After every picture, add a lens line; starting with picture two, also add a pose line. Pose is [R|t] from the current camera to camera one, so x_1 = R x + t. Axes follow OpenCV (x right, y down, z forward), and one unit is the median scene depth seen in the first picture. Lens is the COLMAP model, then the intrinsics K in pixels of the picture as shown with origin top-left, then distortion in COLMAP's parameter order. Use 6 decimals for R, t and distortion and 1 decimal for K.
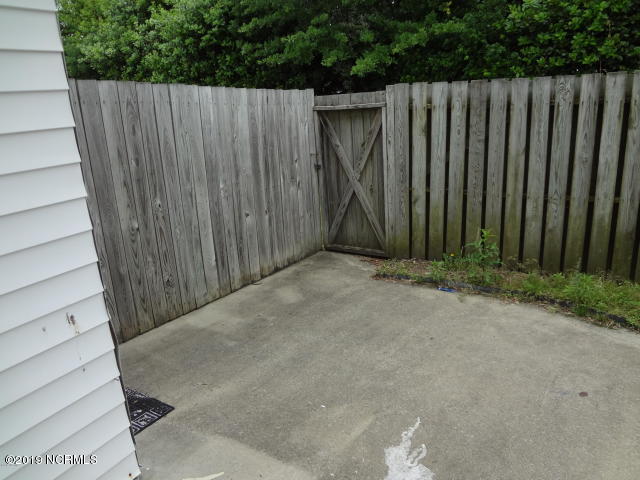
lens RADIAL K [[473.1, 0, 321.1], [0, 473.1, 238.0], [0, 0, 1]] dist [-0.050575, 0.007217]
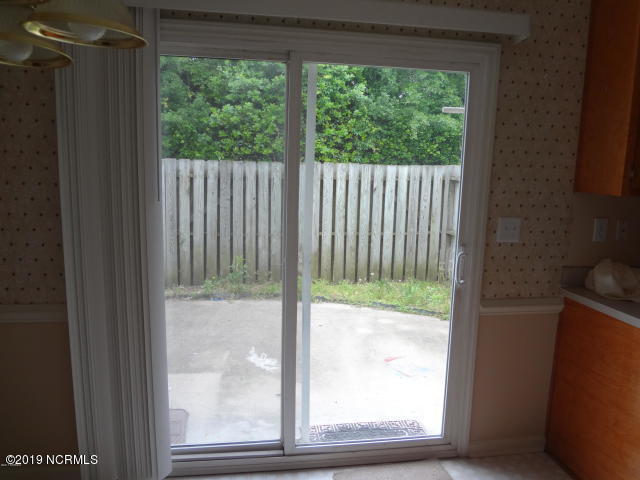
lens RADIAL K [[473.1, 0, 322.7], [0, 473.1, 243.2], [0, 0, 1]] dist [-0.050575, 0.007217]
pose [[0.757785, -0.024368, 0.652049, -0.387114], [0.118806, 0.987751, -0.101159, 0.112260], [-0.641597, 0.154124, 0.751398, -0.293515]]
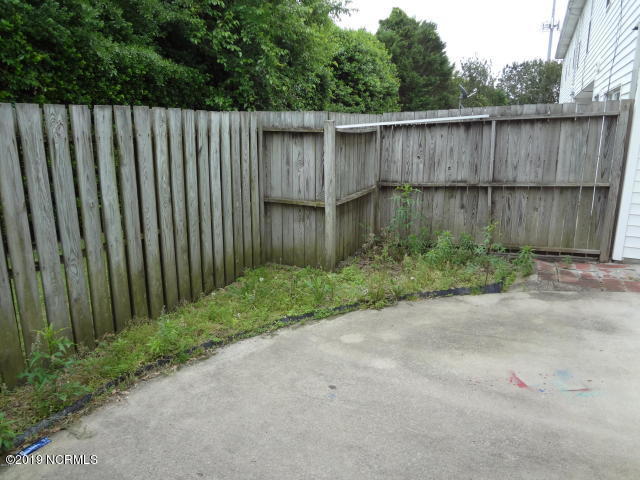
lens RADIAL K [[473.1, 0, 323.4], [0, 473.1, 241.4], [0, 0, 1]] dist [-0.050575, 0.007217]
pose [[-0.131229, -0.175922, 0.975618, -0.271231], [0.286637, 0.935361, 0.207218, -0.133075], [-0.949009, 0.306841, -0.072321, 0.559358]]
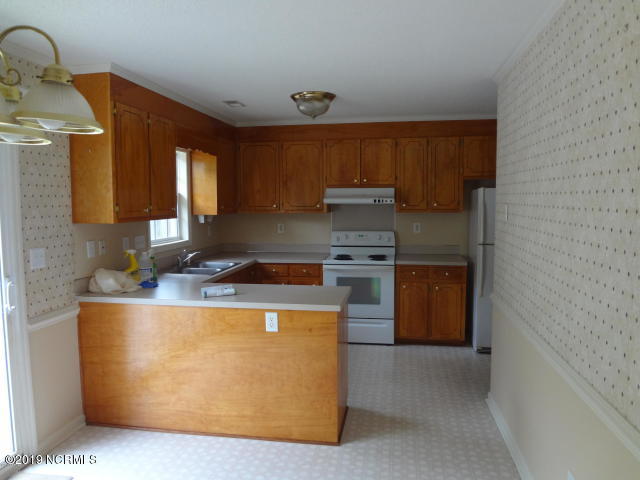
lens RADIAL K [[473.1, 0, 320.3], [0, 473.1, 242.7], [0, 0, 1]] dist [-0.050575, 0.007217]
pose [[-0.381871, -0.017694, 0.924046, -0.610398], [0.294983, 0.945190, 0.140003, 0.077241], [-0.875876, 0.326041, -0.355721, -0.166464]]
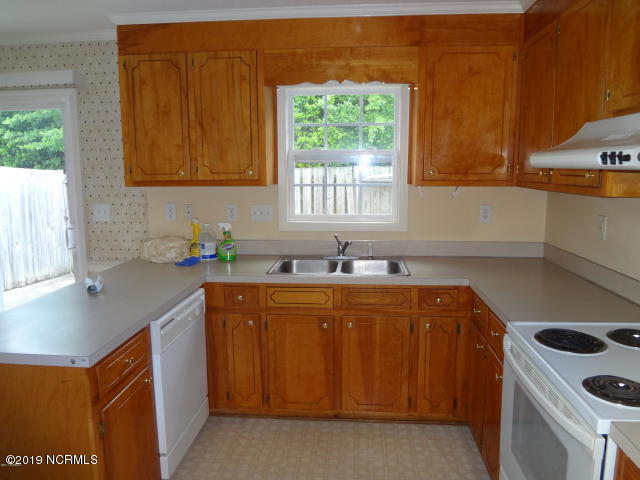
lens RADIAL K [[473.1, 0, 320.3], [0, 473.1, 236.5], [0, 0, 1]] dist [-0.050575, 0.007217]
pose [[0.891644, -0.007874, 0.452669, 0.048781], [0.085565, 0.984760, -0.151413, 0.241660], [-0.444578, 0.173740, 0.878729, -0.808221]]
